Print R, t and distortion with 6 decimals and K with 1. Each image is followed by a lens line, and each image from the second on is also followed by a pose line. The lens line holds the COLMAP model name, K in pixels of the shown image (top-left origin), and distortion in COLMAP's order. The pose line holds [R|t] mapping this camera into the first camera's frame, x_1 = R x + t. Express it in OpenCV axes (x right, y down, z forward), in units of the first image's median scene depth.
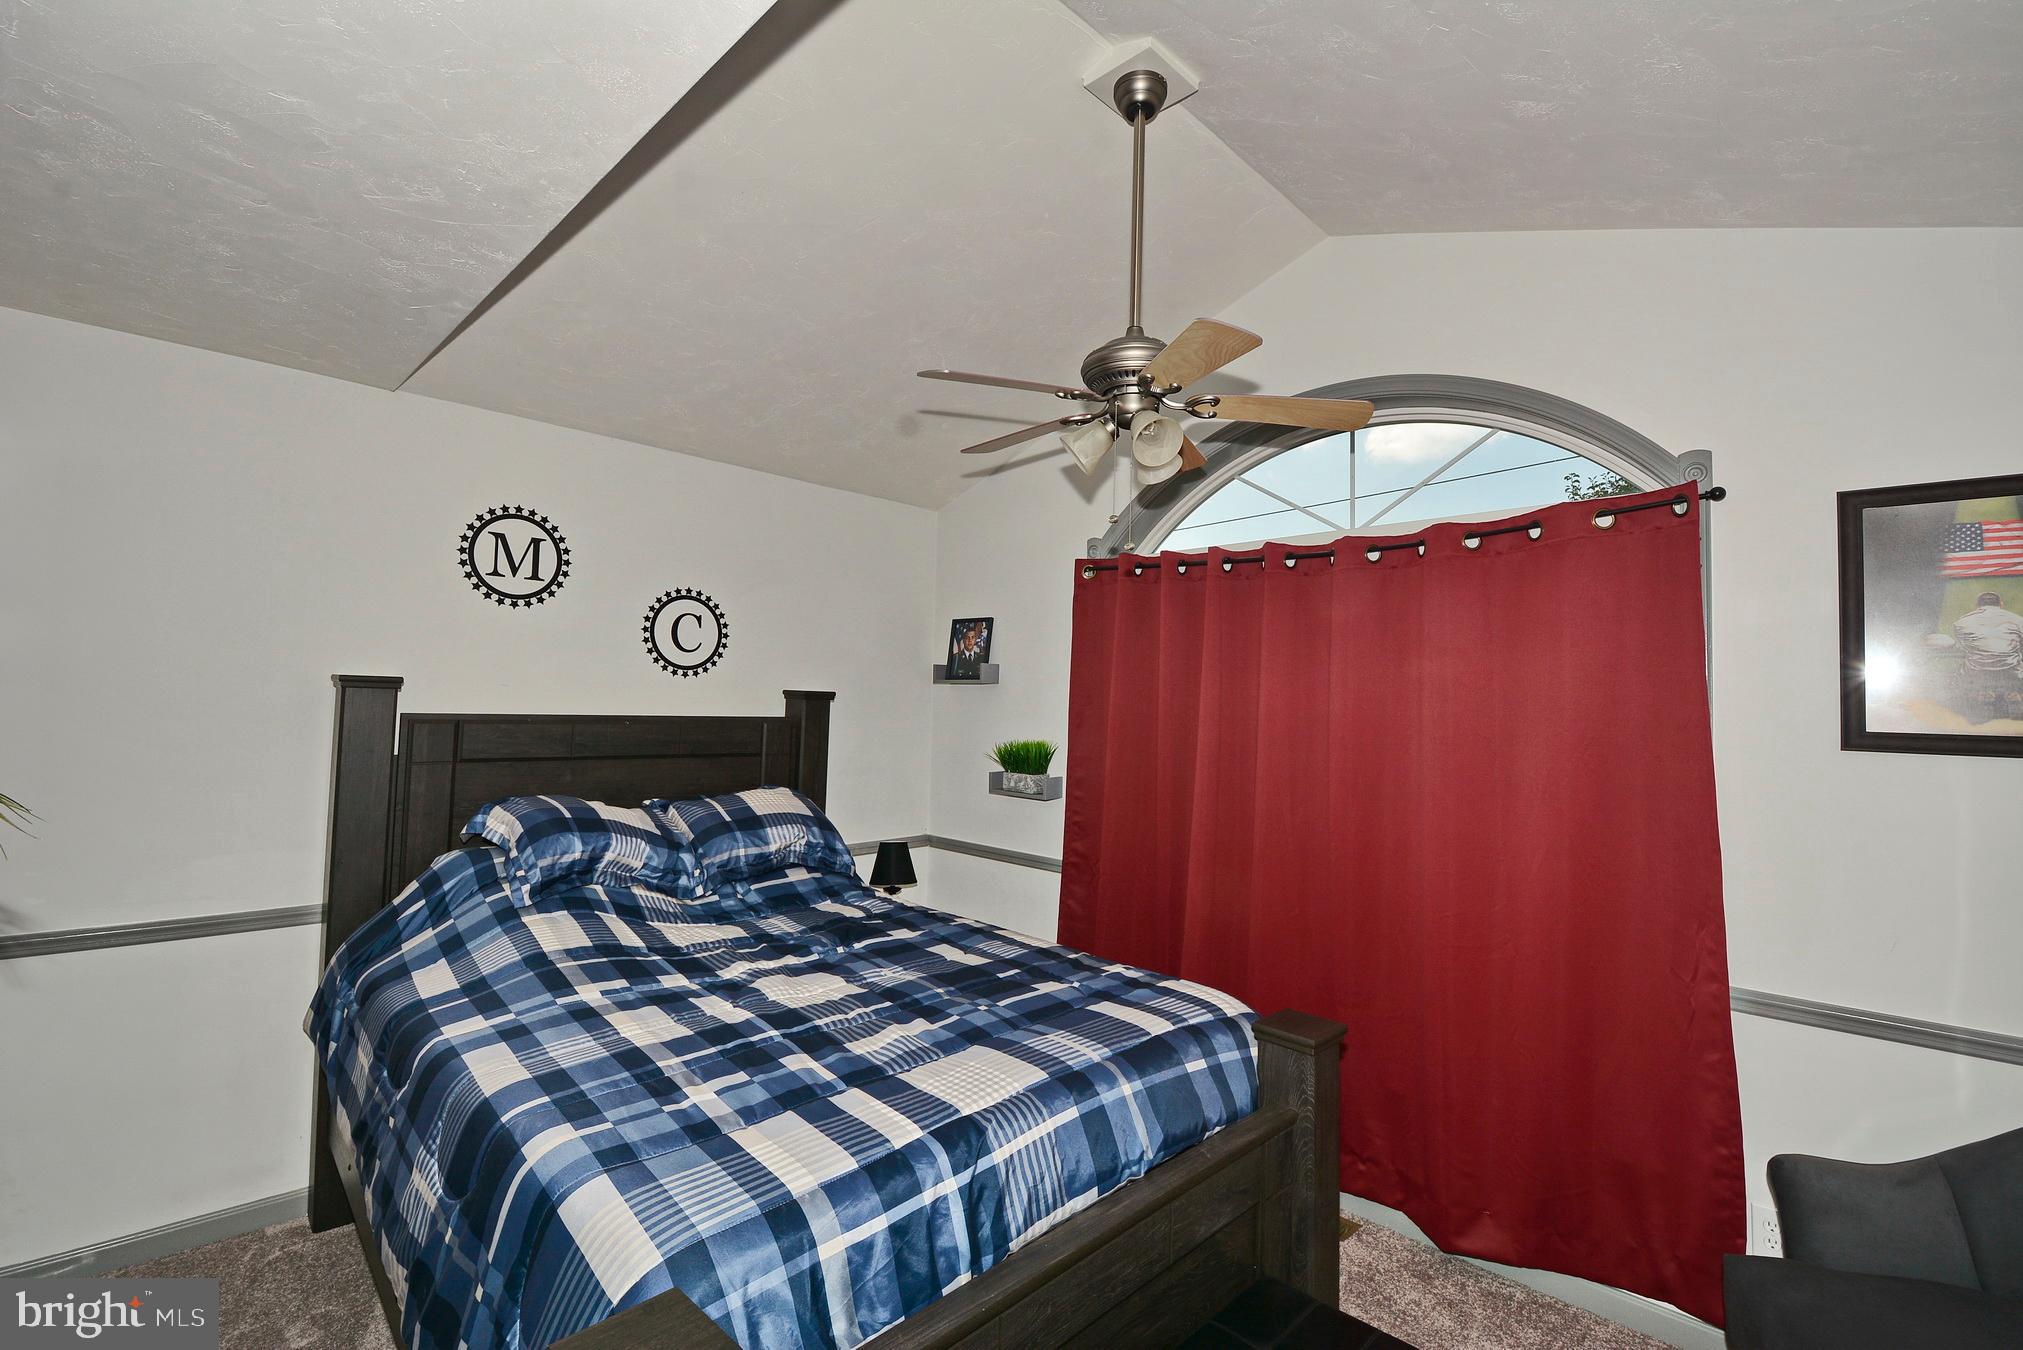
lens RADIAL K [[899.2, 0, 1011.4], [0, 899.2, 658.0], [0, 0, 1]] dist [0.004171, -0.013456]
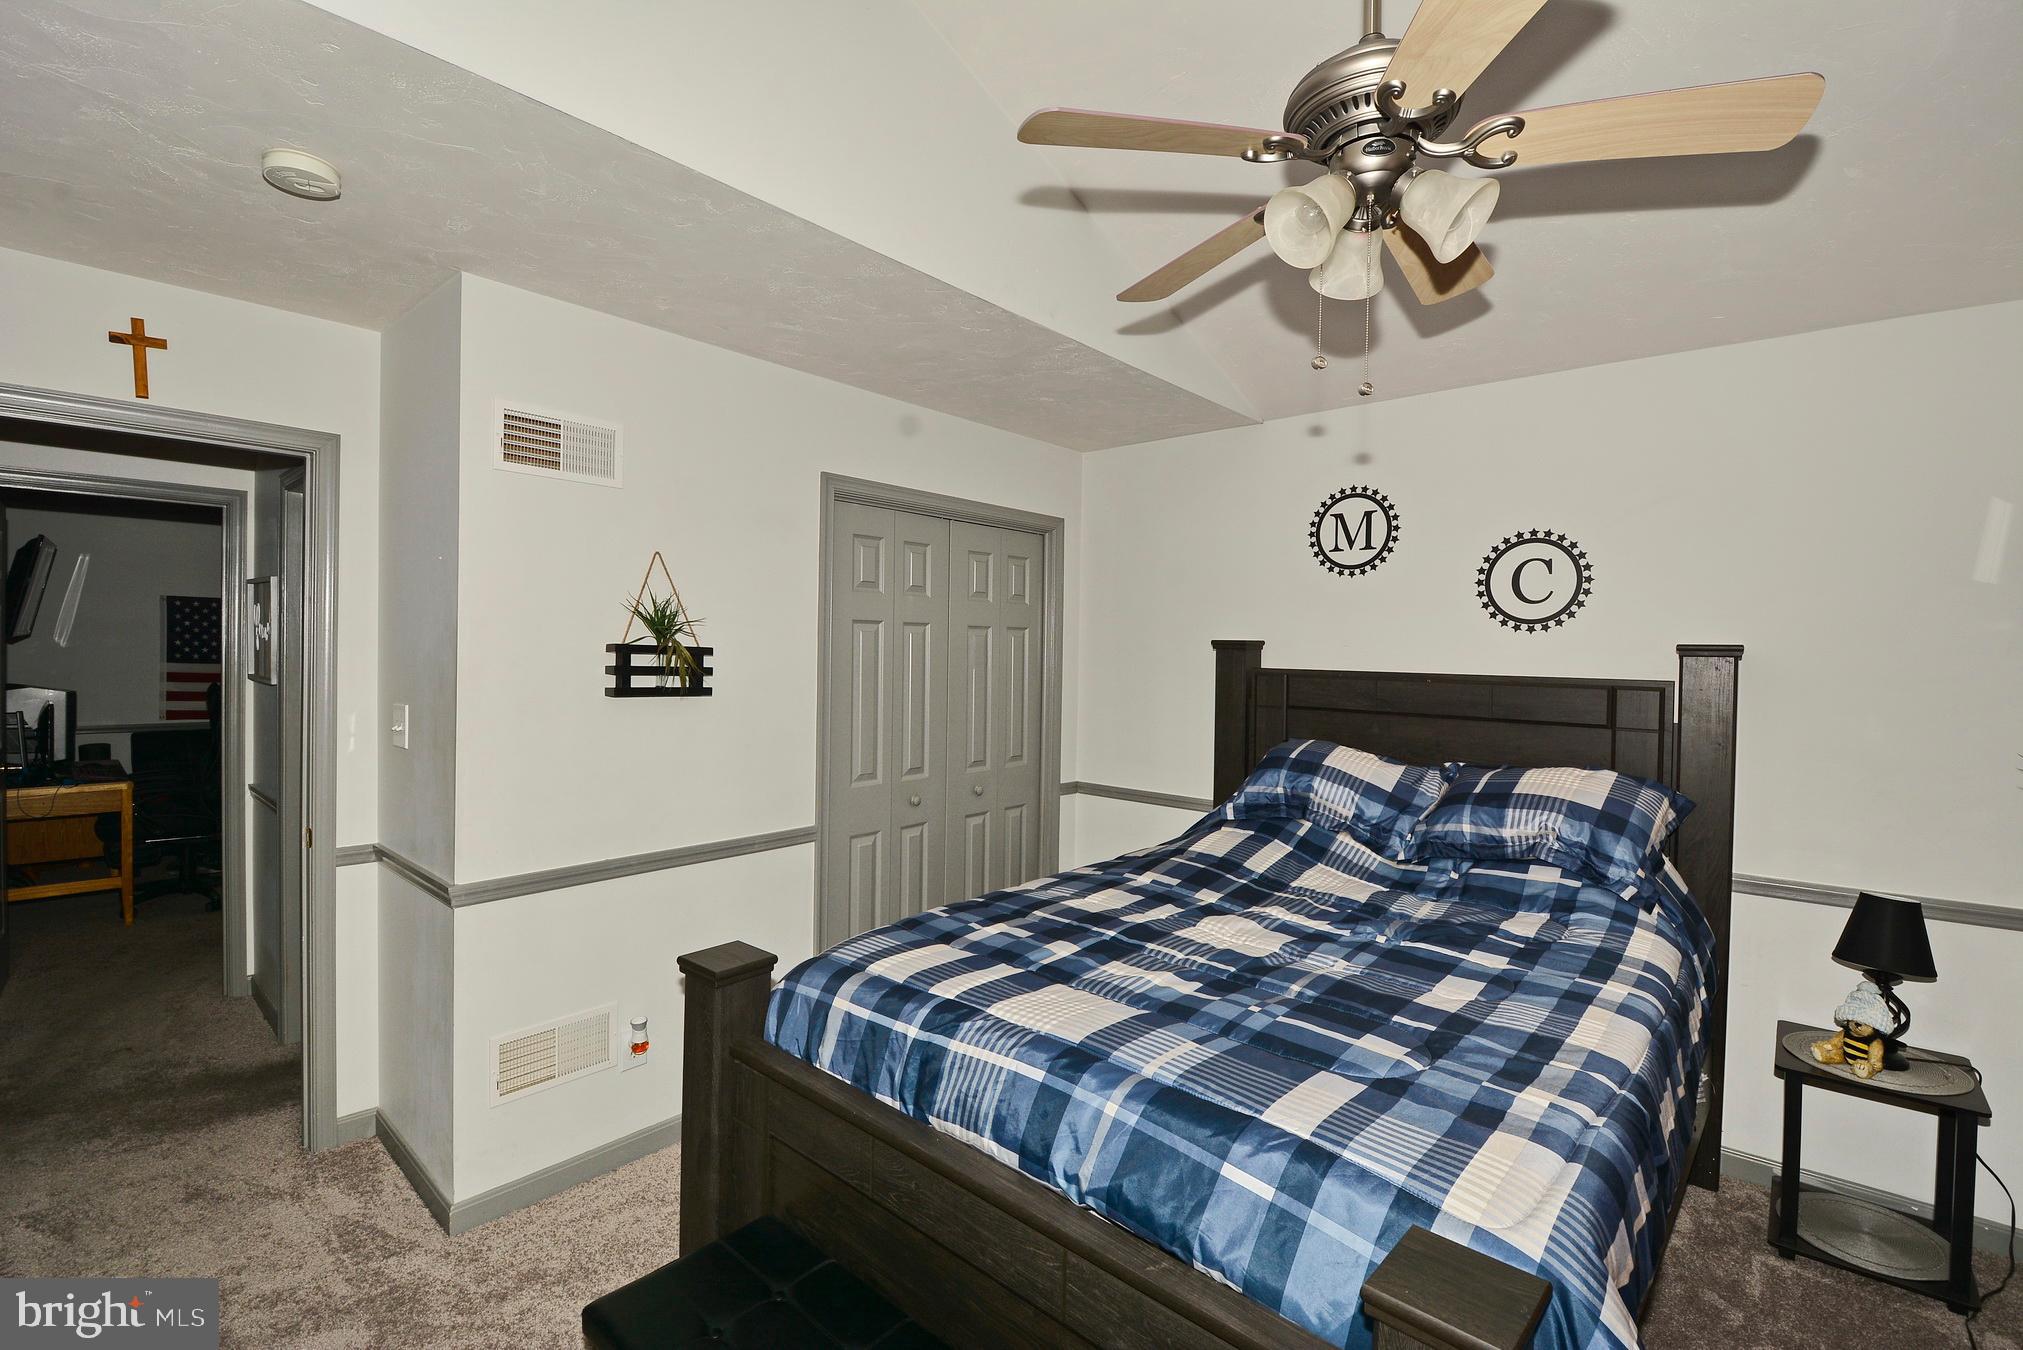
lens RADIAL K [[899.2, 0, 1011.4], [0, 899.2, 658.0], [0, 0, 1]] dist [0.004171, -0.013456]
pose [[0.035138, -0.018185, -0.999217, 0.567978], [0.030876, 0.999377, -0.017102, 0.052753], [0.998905, -0.030251, 0.035678, 0.541806]]
